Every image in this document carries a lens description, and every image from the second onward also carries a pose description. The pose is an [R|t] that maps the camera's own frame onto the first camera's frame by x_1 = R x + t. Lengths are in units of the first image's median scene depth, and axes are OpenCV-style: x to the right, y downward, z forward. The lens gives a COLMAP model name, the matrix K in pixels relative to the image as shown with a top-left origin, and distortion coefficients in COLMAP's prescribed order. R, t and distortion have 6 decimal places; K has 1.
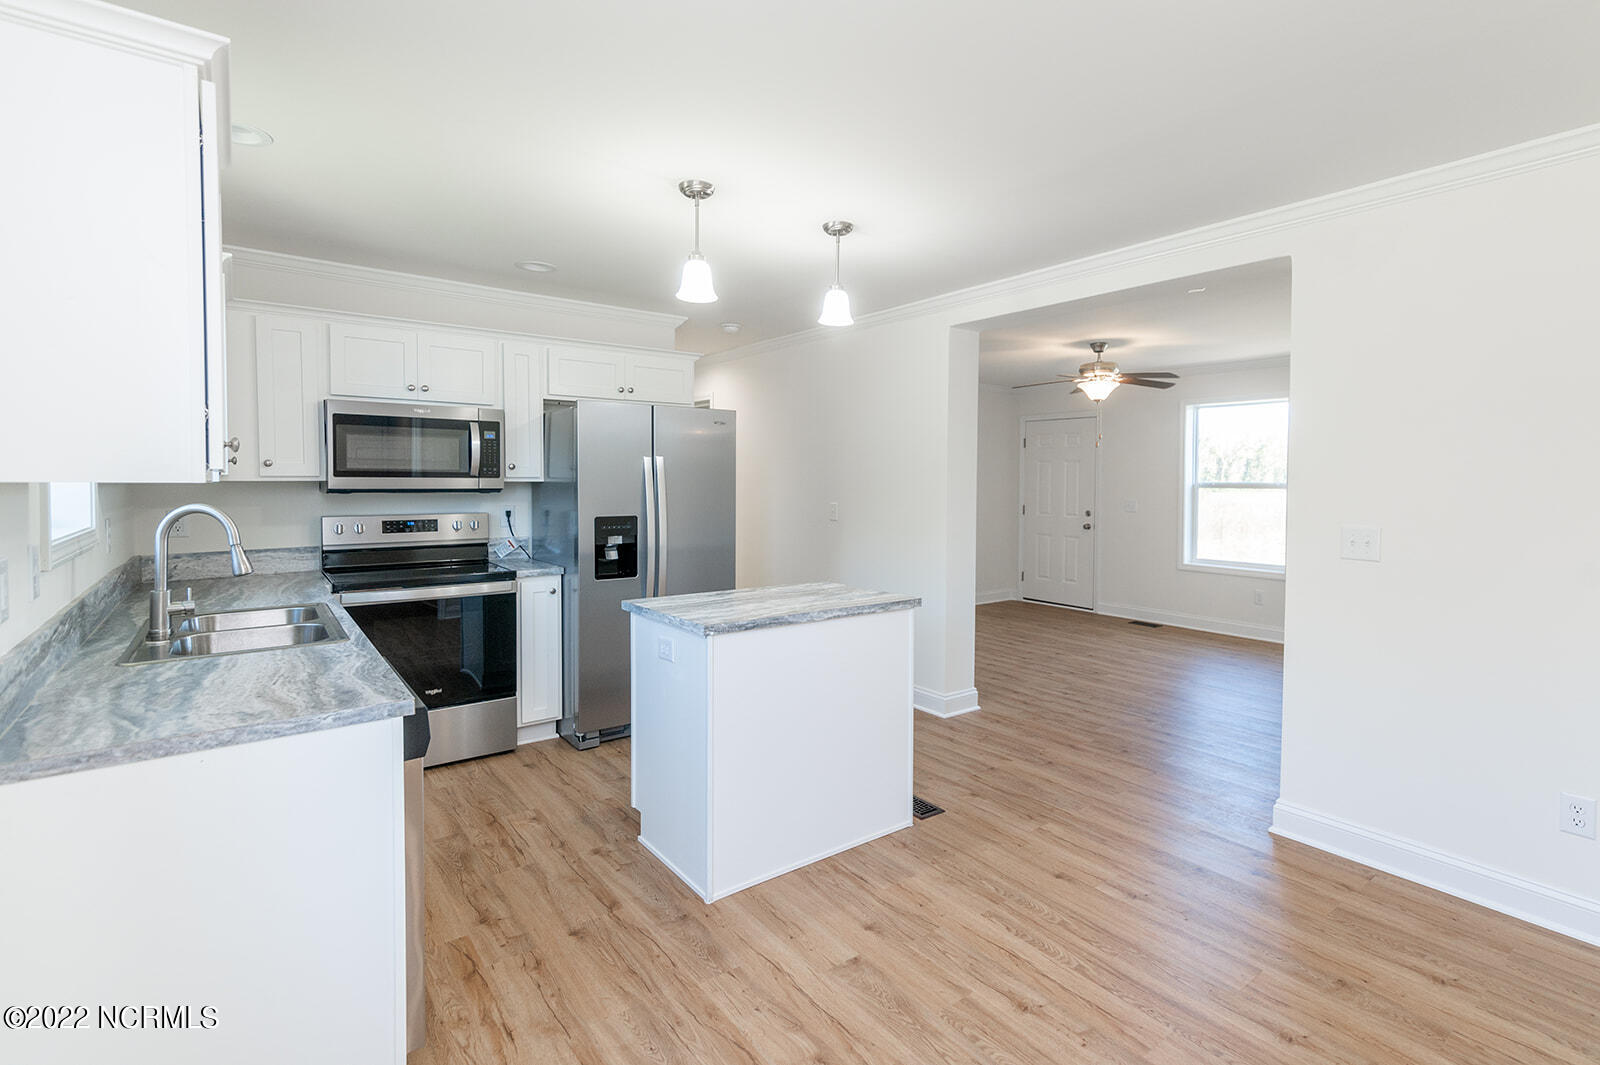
lens RADIAL K [[759.3, 0, 850.0], [0, 759.3, 502.0], [0, 0, 1]] dist [0.018065, -0.000452]
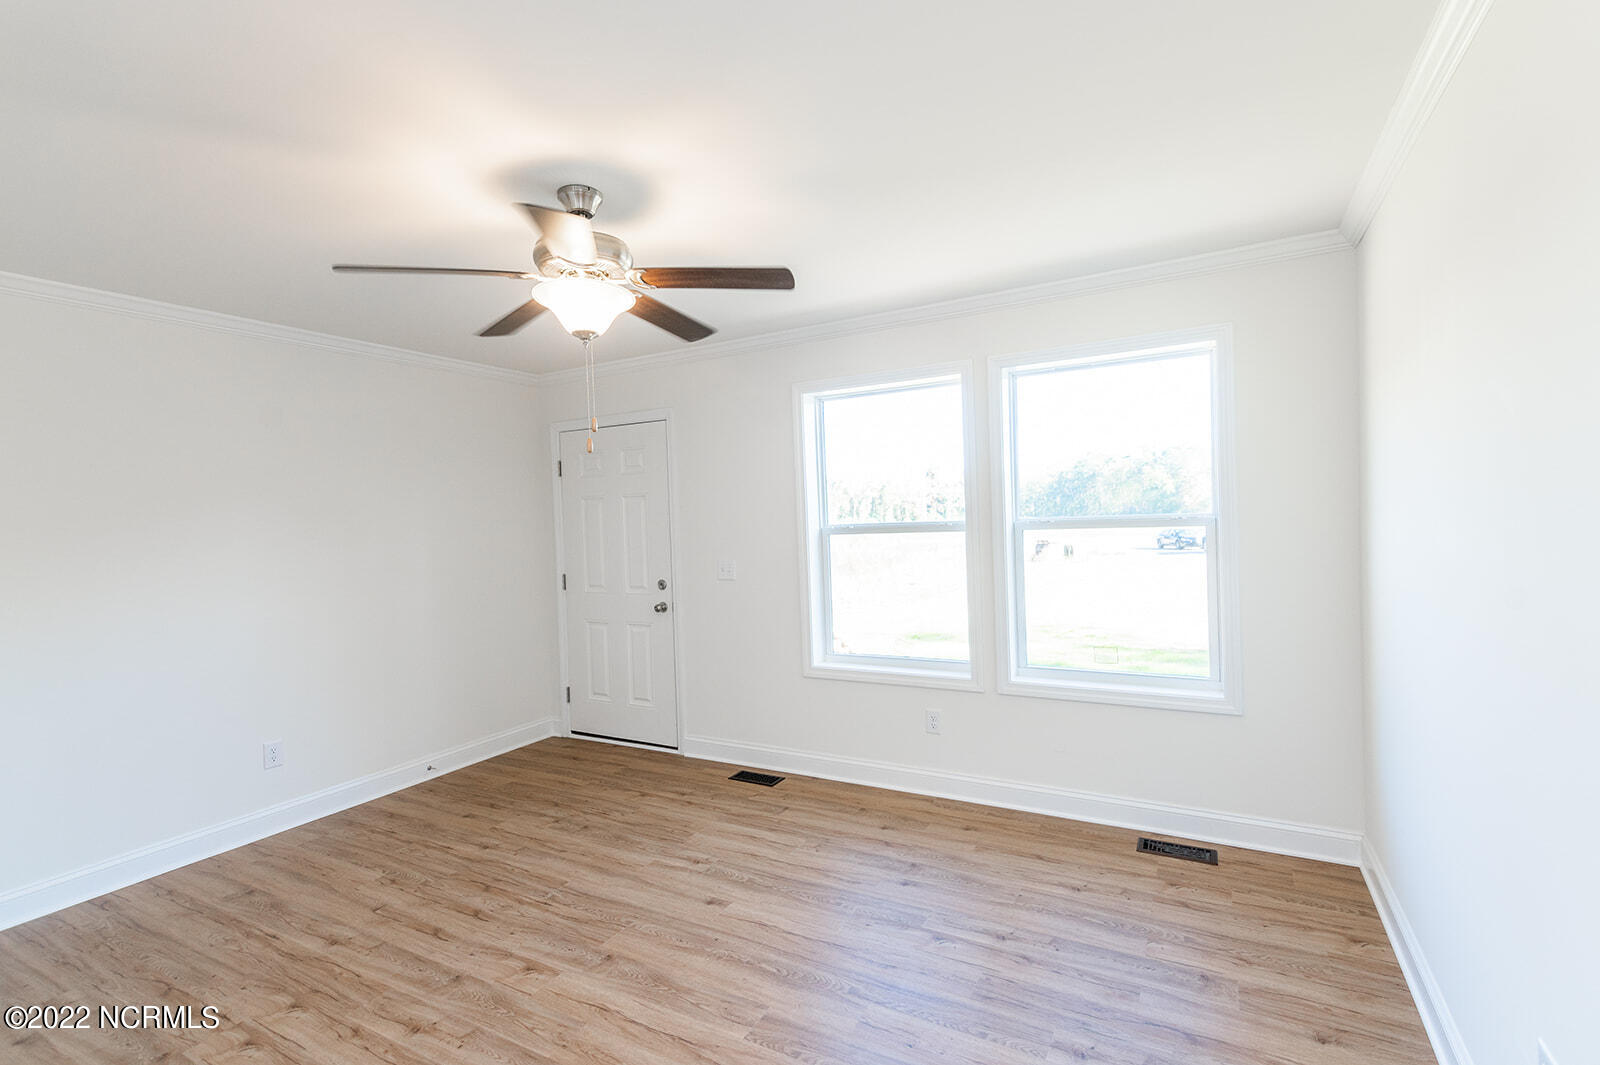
lens RADIAL K [[727.5, 0, 810.5], [0, 727.5, 530.9], [0, 0, 1]] dist [0.016917, -0.000243]
pose [[0.922868, -0.043893, 0.382607, 0.433158], [0.051242, 0.998645, -0.009033, -0.032378], [-0.381692, 0.027942, 0.923867, 0.921032]]
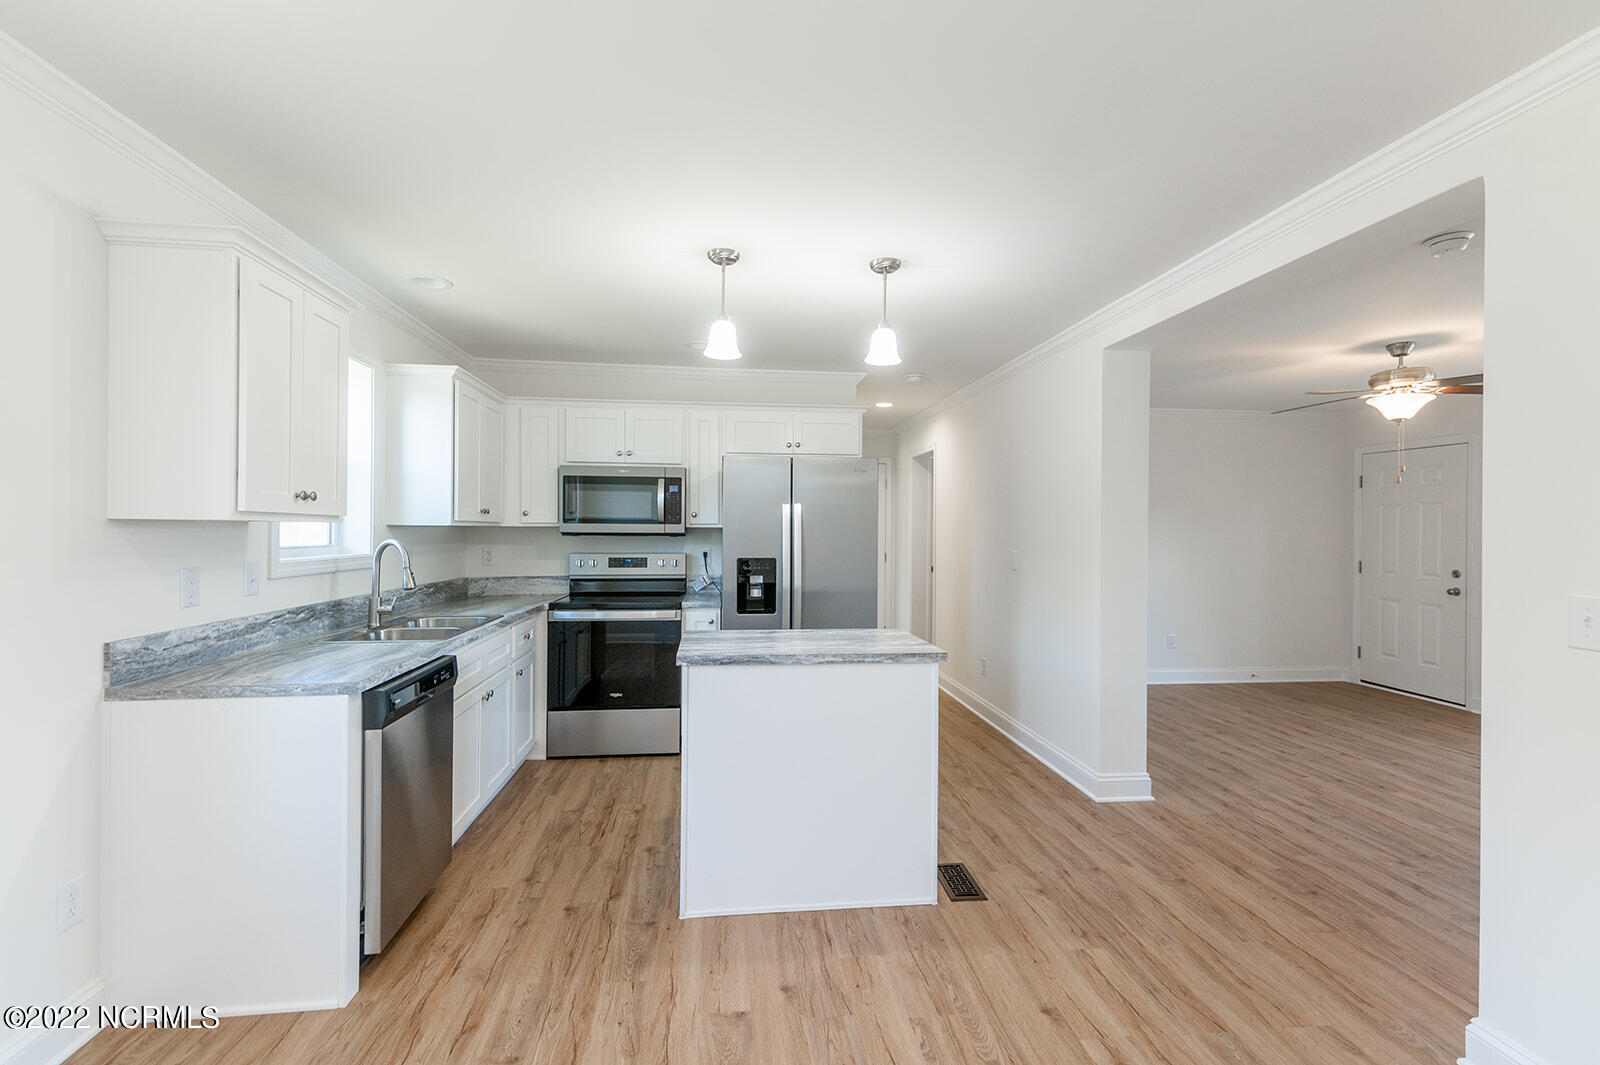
lens RADIAL K [[727.5, 0, 810.5], [0, 727.5, 530.9], [0, 0, 1]] dist [0.016917, -0.000243]
pose [[0.852168, 0.001288, -0.523266, 0.322861], [-0.017133, 0.999529, -0.025442, 0.004925], [0.522987, 0.030646, 0.851789, 0.133680]]
